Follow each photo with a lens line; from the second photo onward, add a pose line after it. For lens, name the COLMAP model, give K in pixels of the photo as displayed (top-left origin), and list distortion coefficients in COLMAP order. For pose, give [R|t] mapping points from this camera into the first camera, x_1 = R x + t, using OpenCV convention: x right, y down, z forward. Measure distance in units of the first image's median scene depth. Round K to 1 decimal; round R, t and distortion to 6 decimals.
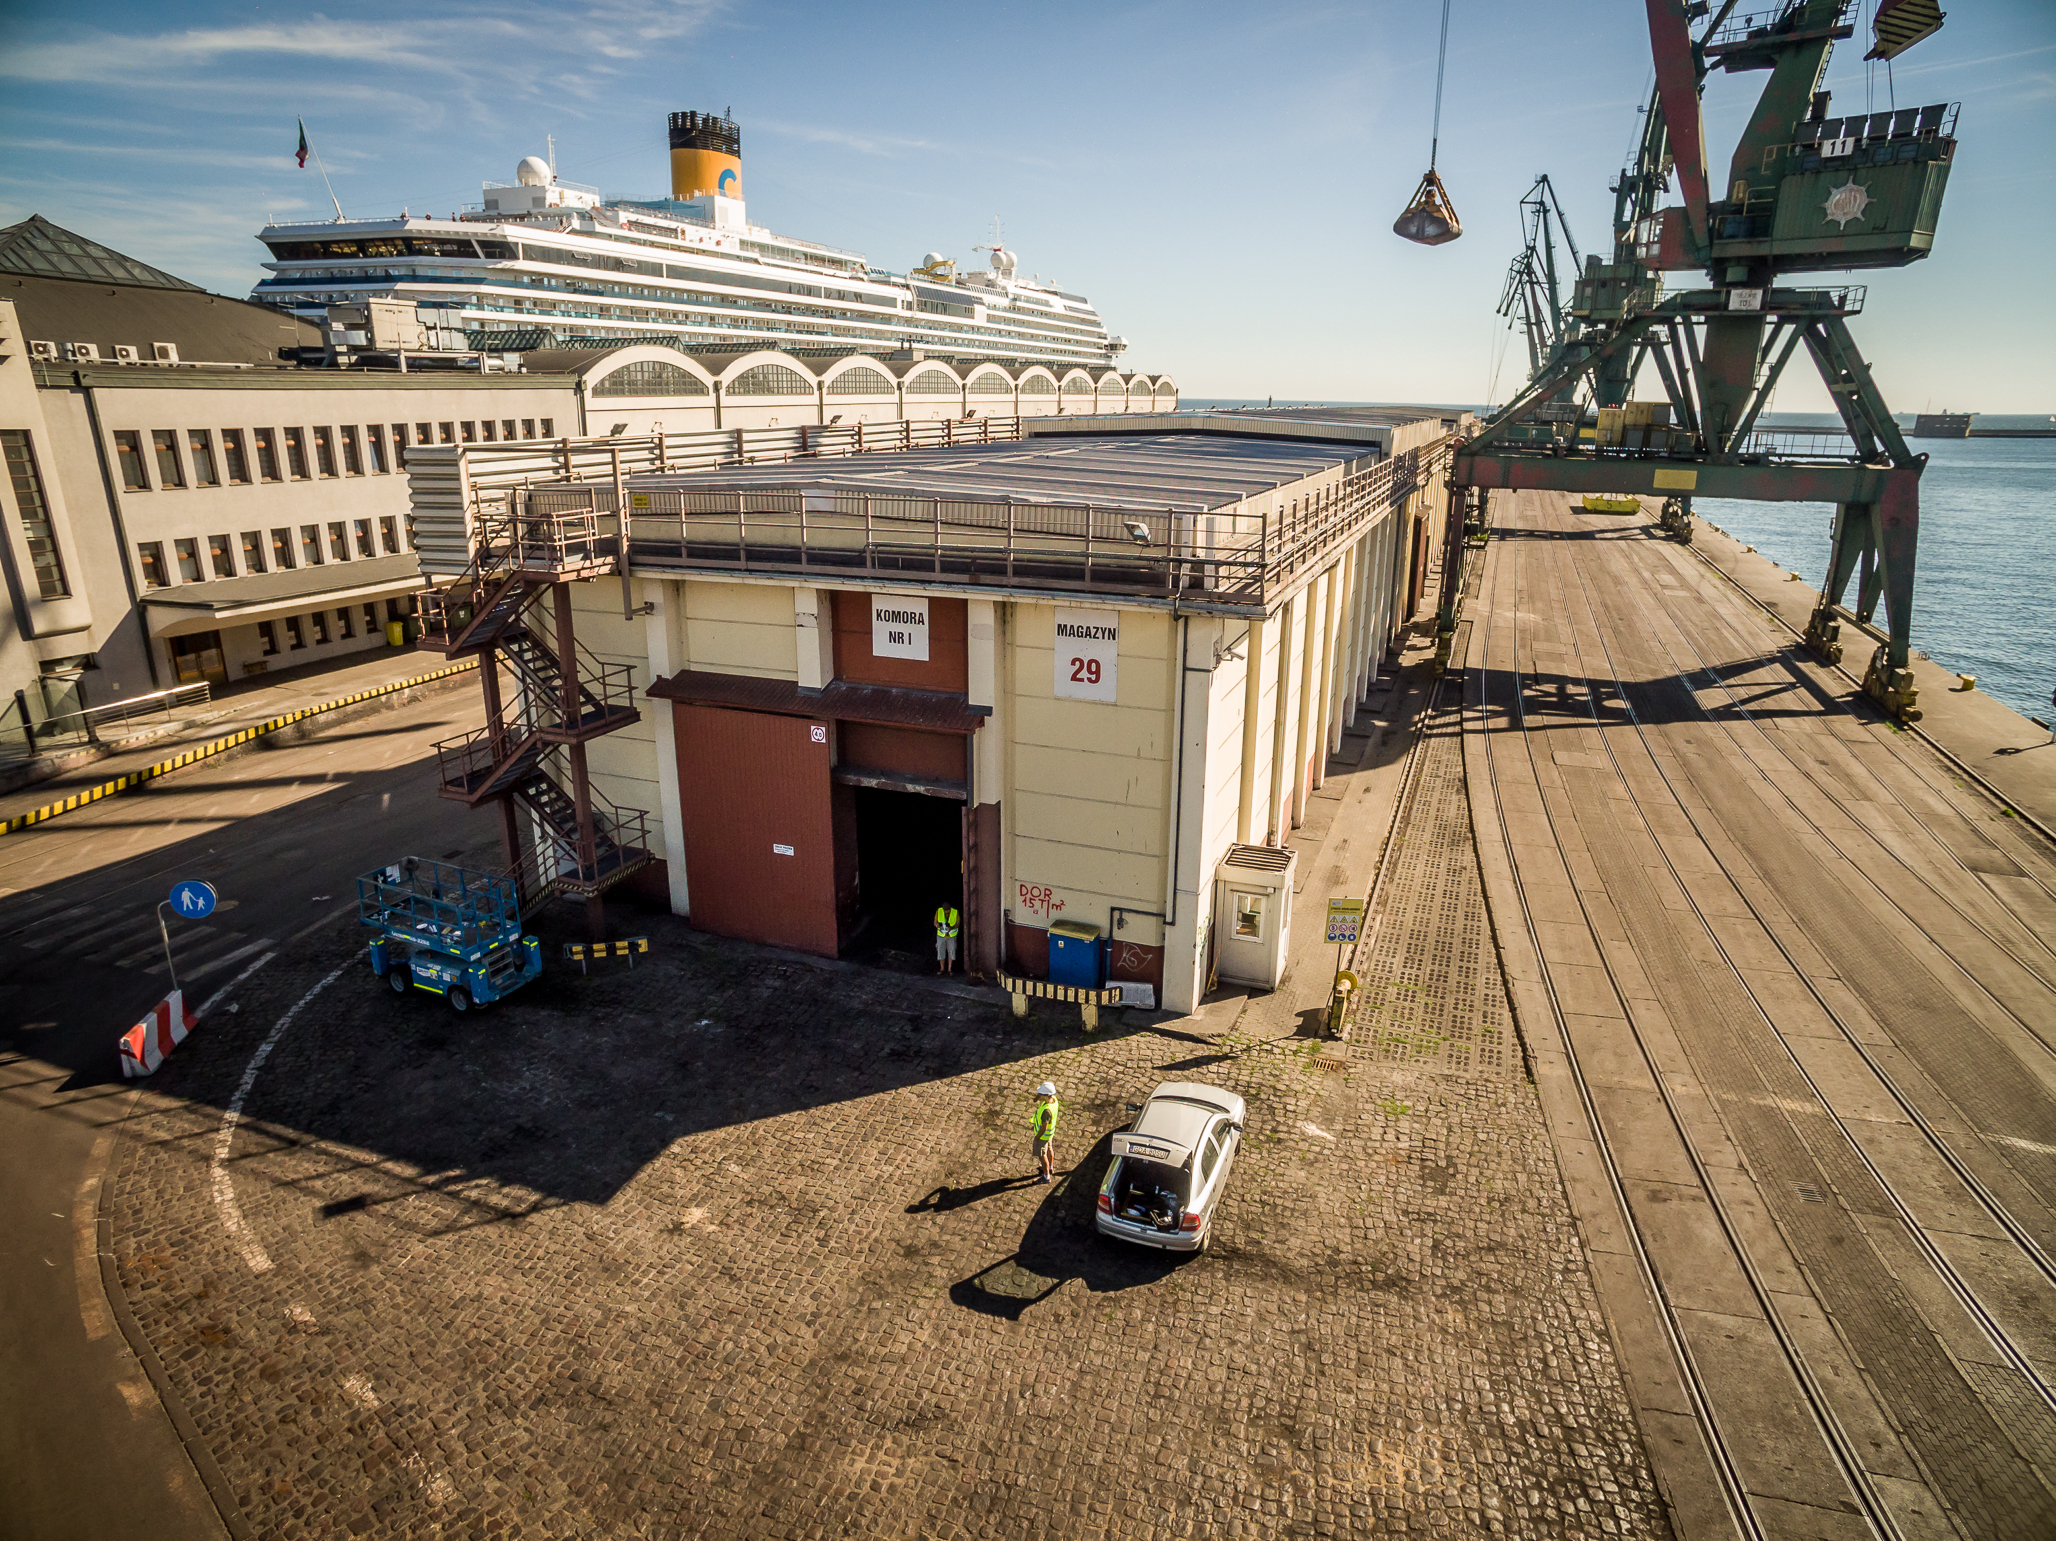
lens RADIAL K [[1202.5, 0, 1034.0], [0, 1202.5, 767.0], [0, 0, 1]] dist [-0.124118, 0.088244]
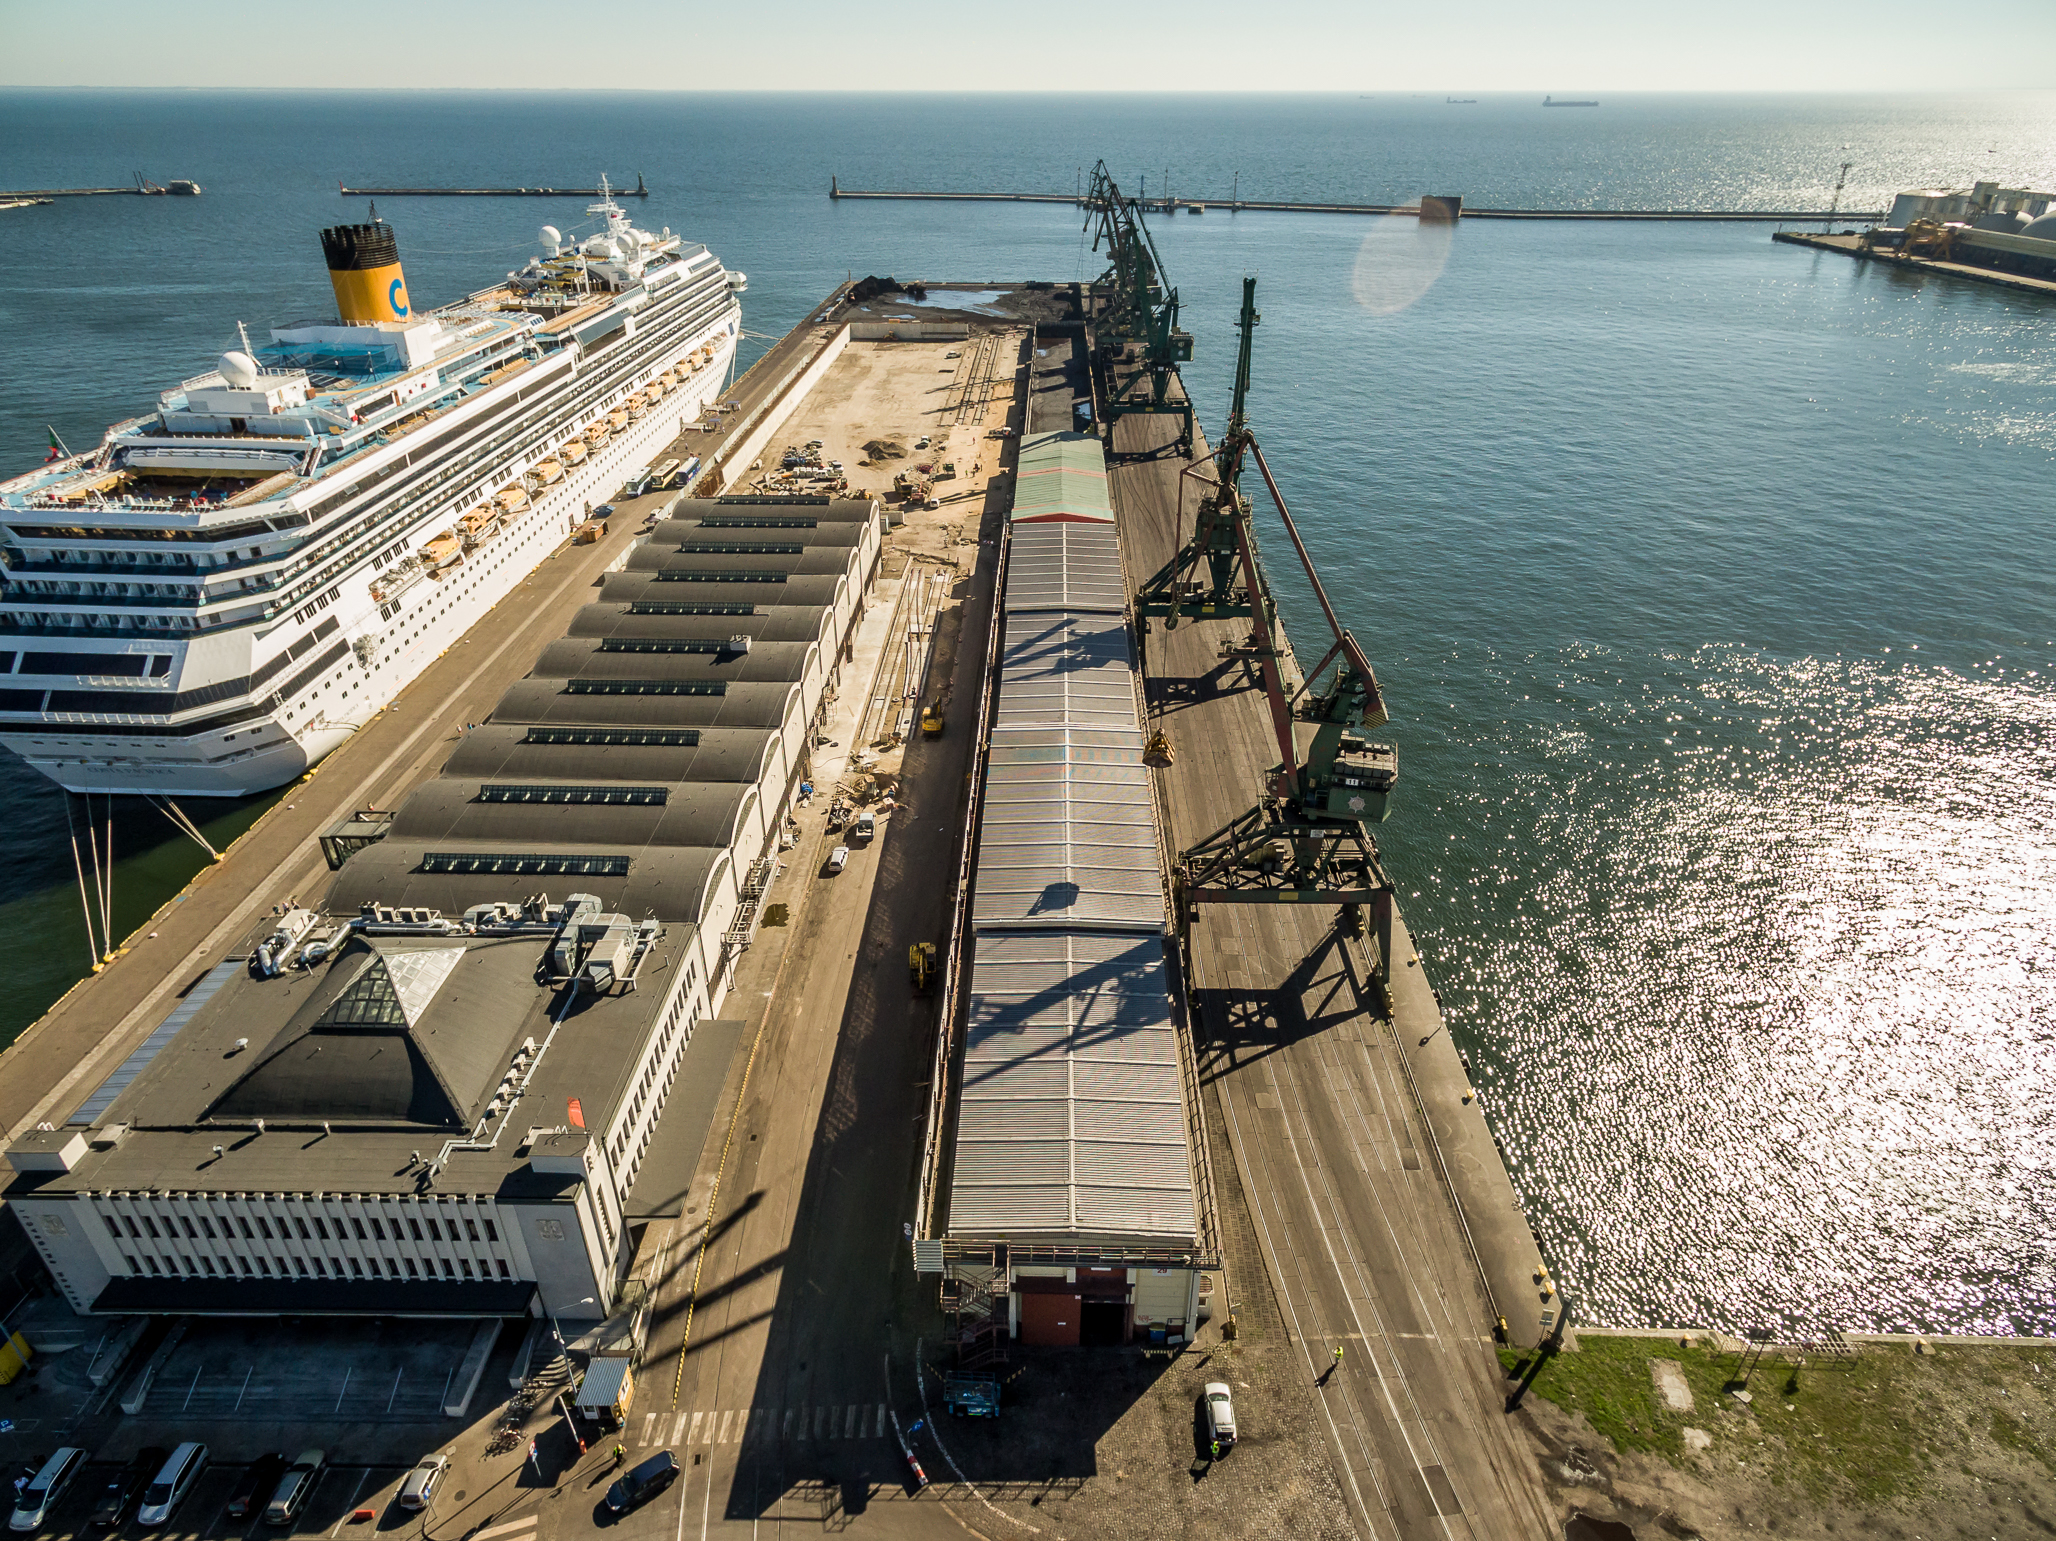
lens RADIAL K [[1206.5, 0, 1031.4], [0, 1206.5, 772.4], [0, 0, 1]] dist [0.012518, -0.001862]
pose [[0.937307, -0.179425, 0.298769, -0.457748], [0.109169, 0.965302, 0.237222, -0.978242], [-0.330965, -0.189733, 0.924372, -0.756275]]
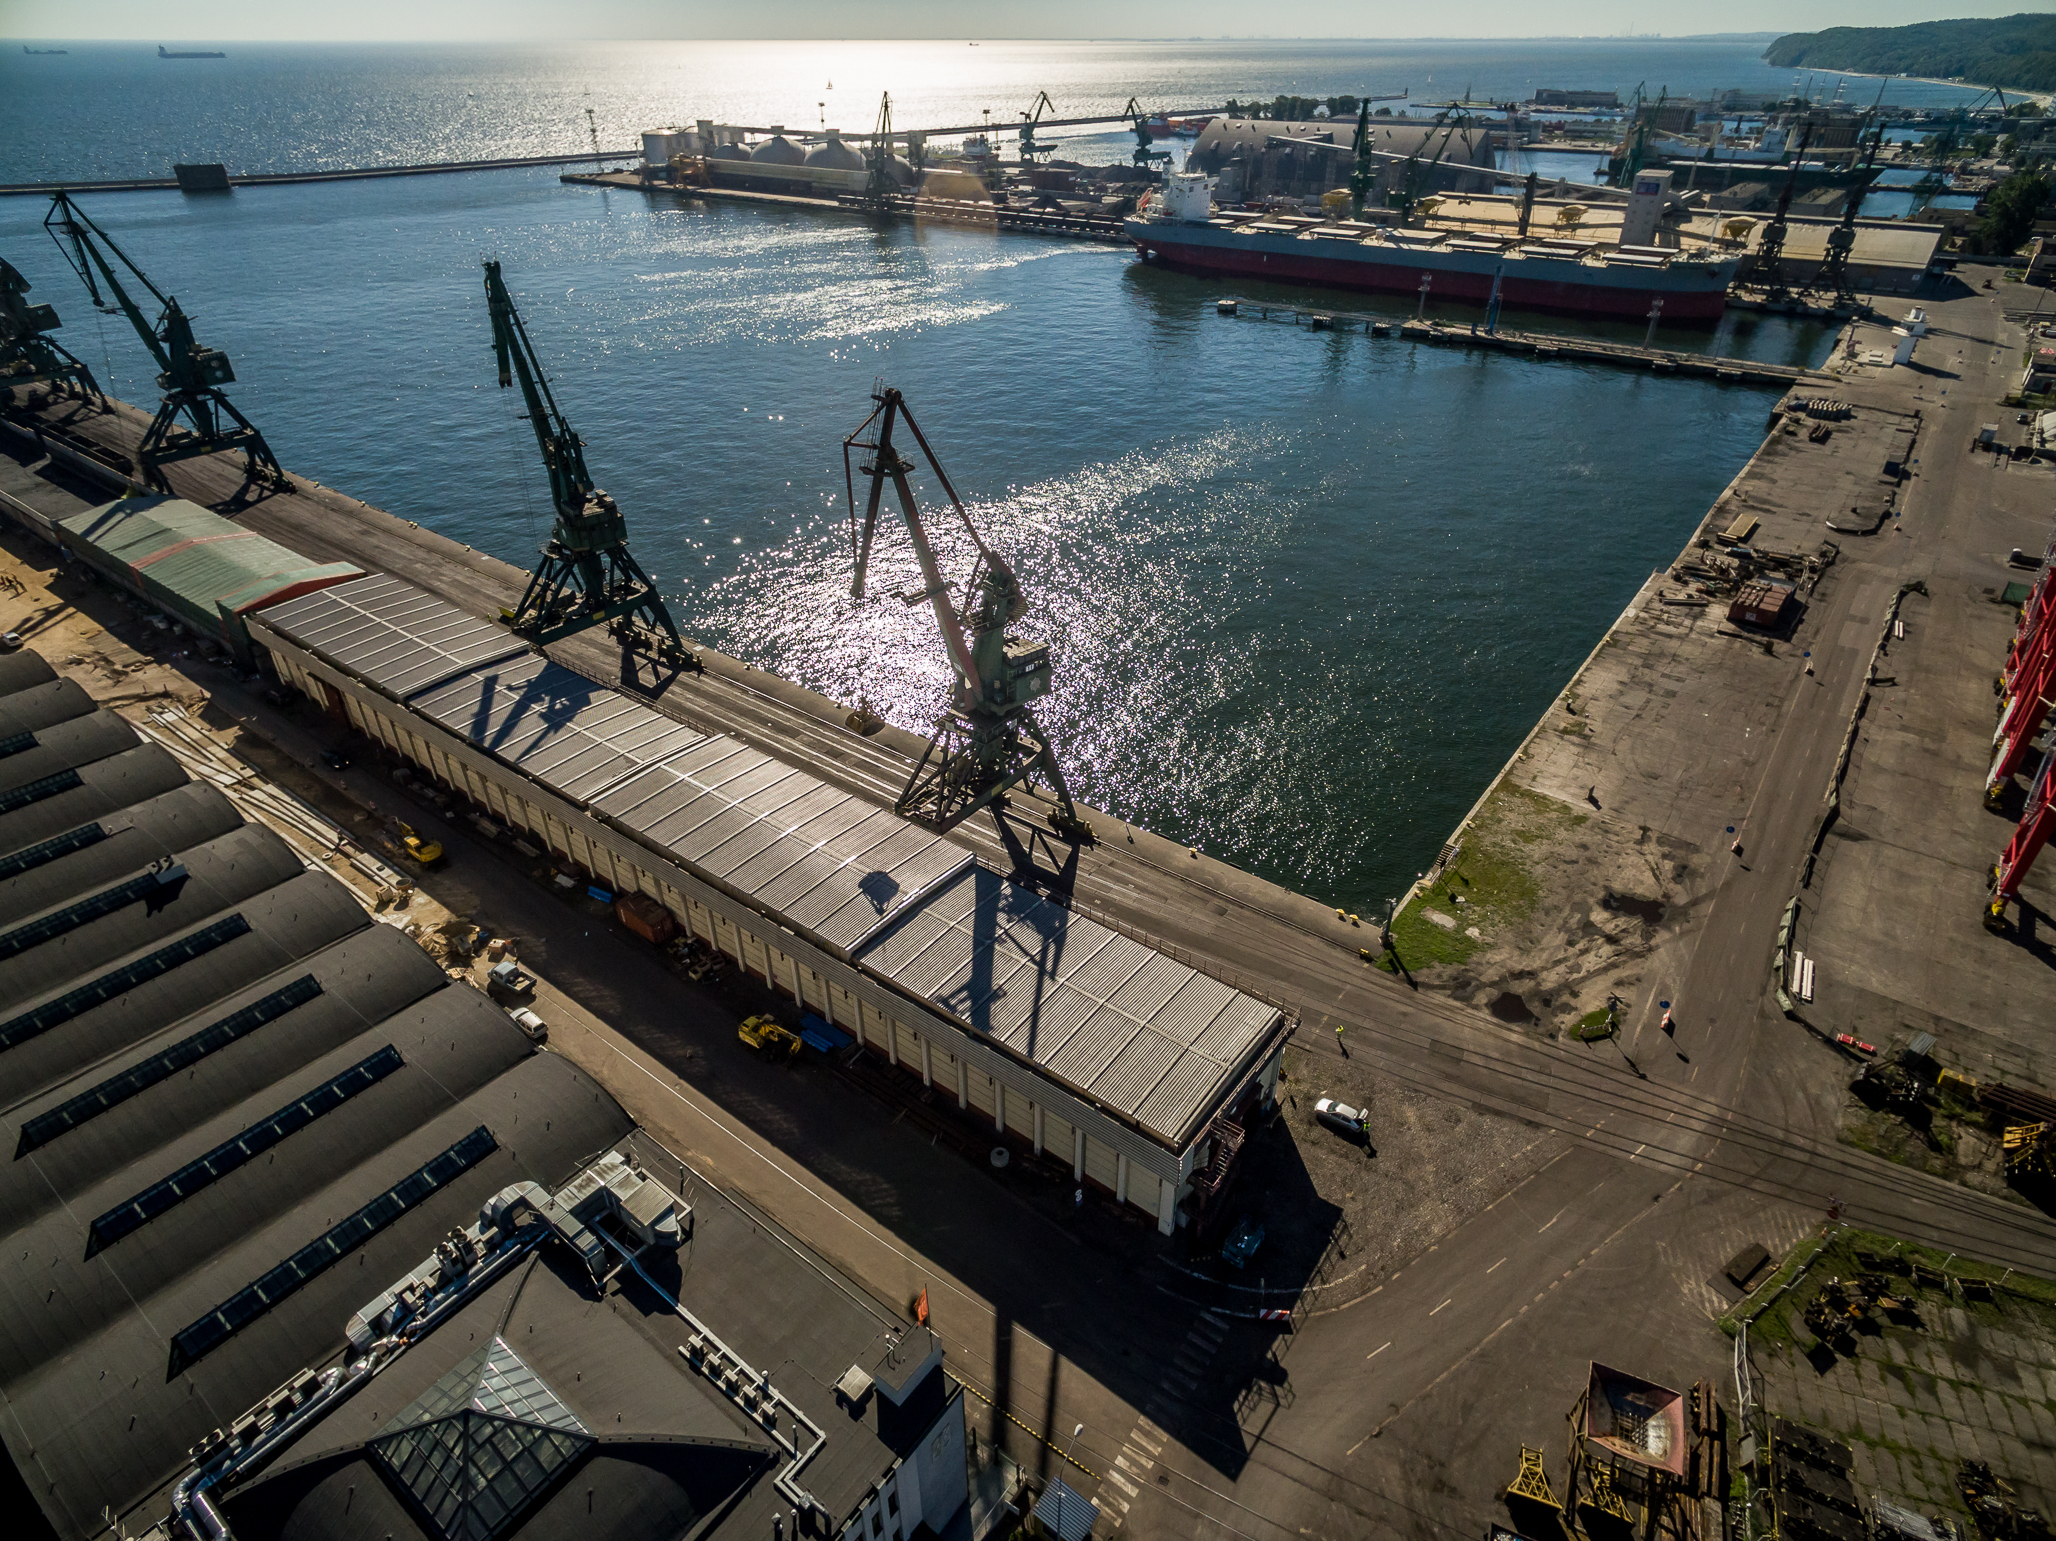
lens RADIAL K [[1159.2, 0, 1047.3], [0, 1159.2, 771.2], [0, 0, 1]] dist [0.003085, -0.001790]
pose [[0.260647, -0.524476, 0.810548, -1.225696], [0.281388, 0.844387, 0.455886, -1.253476], [-0.923517, 0.109253, 0.367668, 0.053769]]
